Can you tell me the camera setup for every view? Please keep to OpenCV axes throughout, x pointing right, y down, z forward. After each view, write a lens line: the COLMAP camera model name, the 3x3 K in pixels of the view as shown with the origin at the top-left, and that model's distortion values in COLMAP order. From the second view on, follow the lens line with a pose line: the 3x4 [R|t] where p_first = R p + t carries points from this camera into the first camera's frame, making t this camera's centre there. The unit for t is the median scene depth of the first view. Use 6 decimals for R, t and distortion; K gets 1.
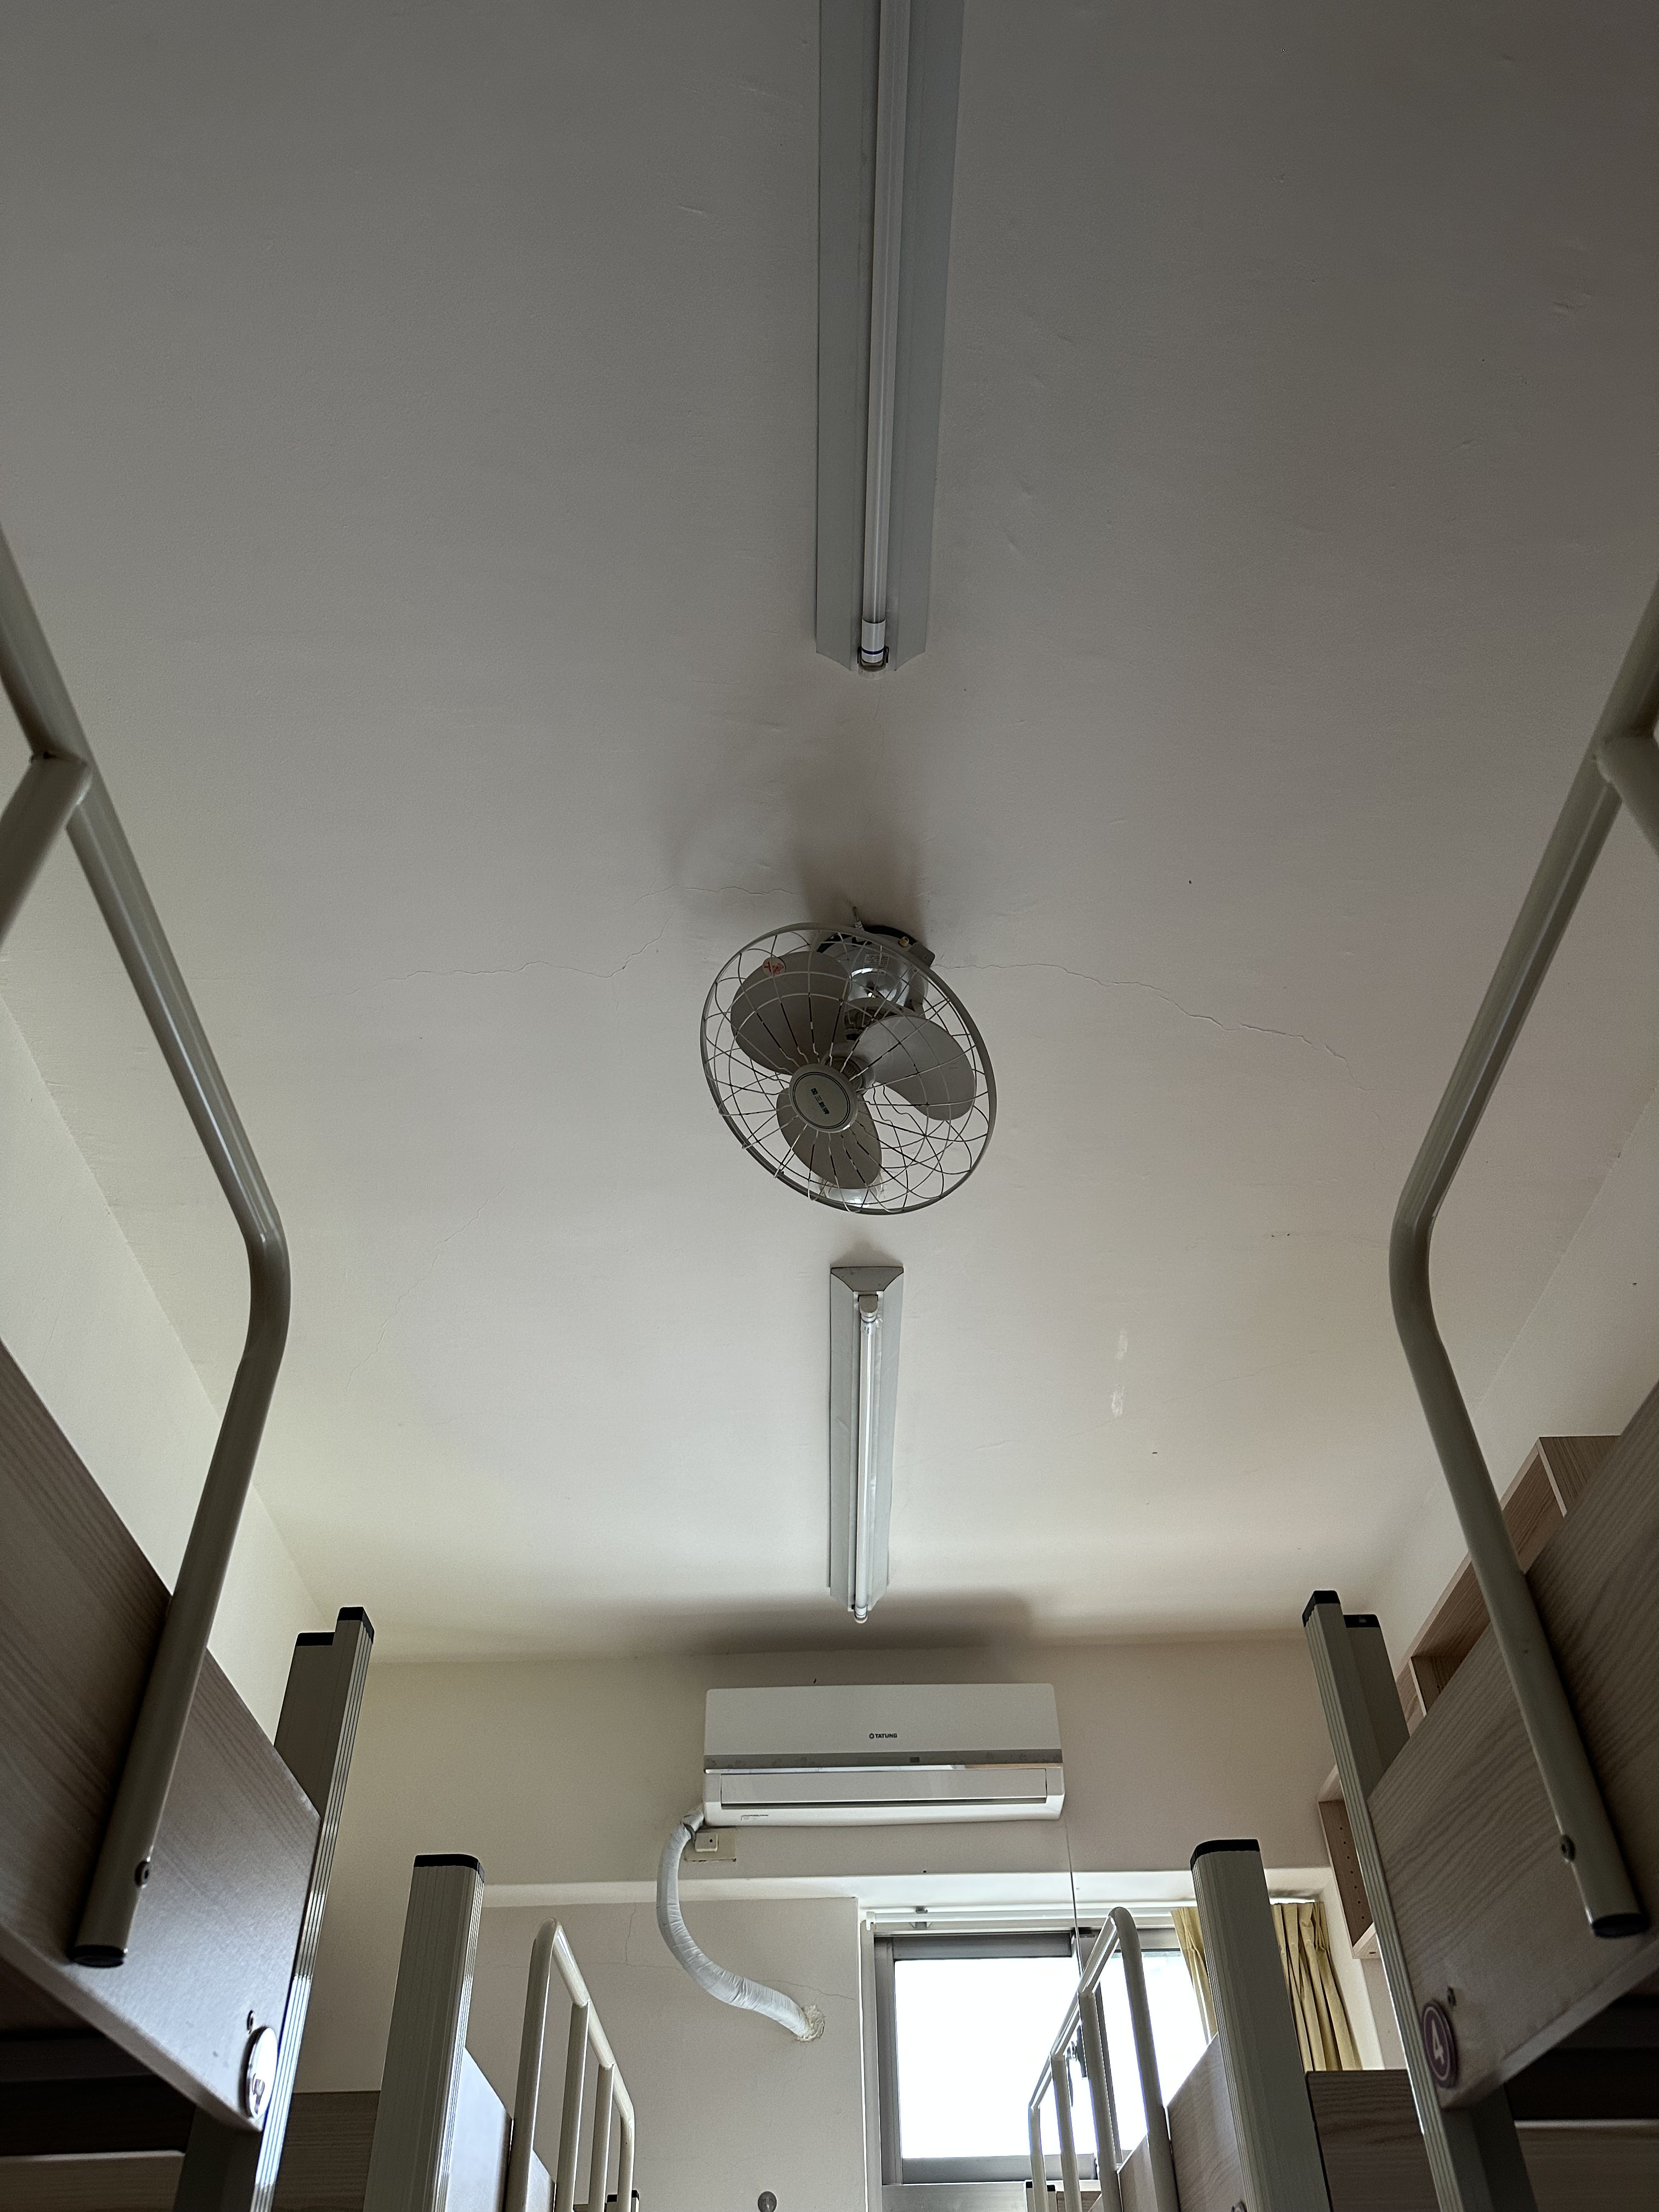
lens RADIAL K [[1565.8, 0, 829.5], [0, 1565.8, 1106.0], [0, 0, 1]] dist [-0.000351, -0.000406]
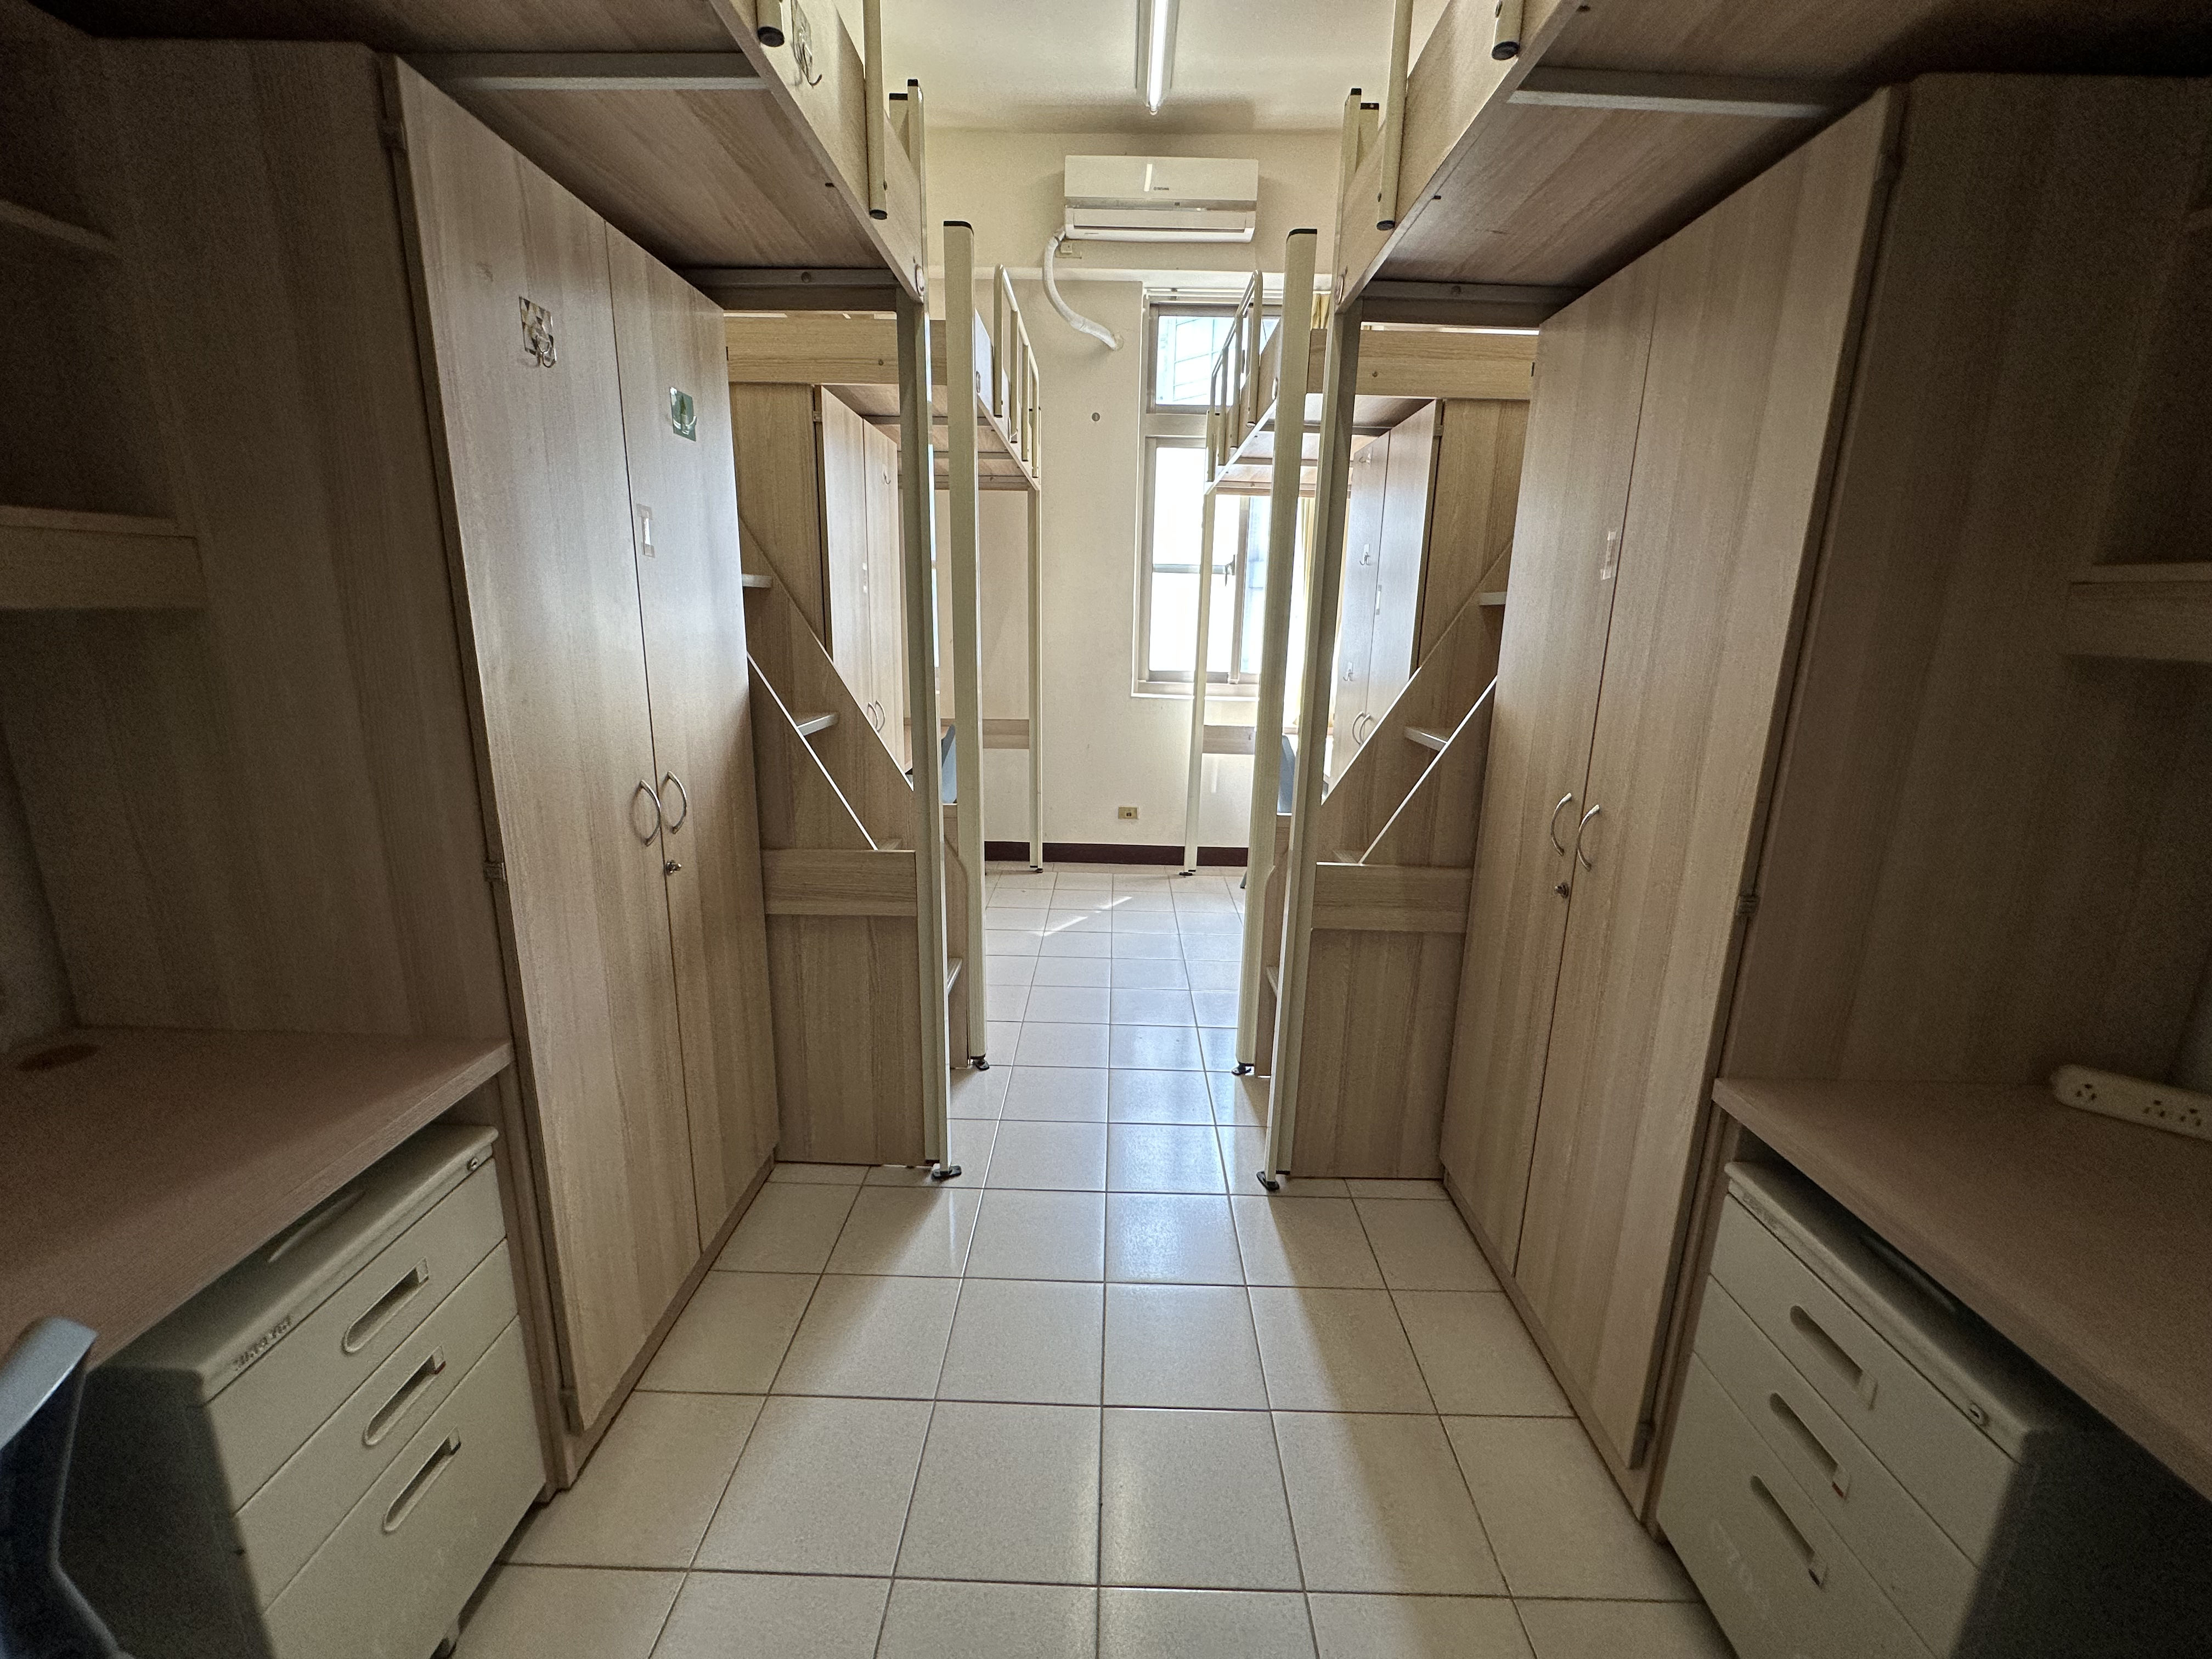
lens RADIAL K [[887.1, 0, 1106.0], [0, 887.1, 829.5], [0, 0, 1]] dist [0.000932, 0.000094]
pose [[0.998959, 0.045530, -0.002851, 0.006388], [-0.022591, 0.548021, 0.836160, -0.056809], [0.039633, -0.835225, 0.548479, -0.209033]]
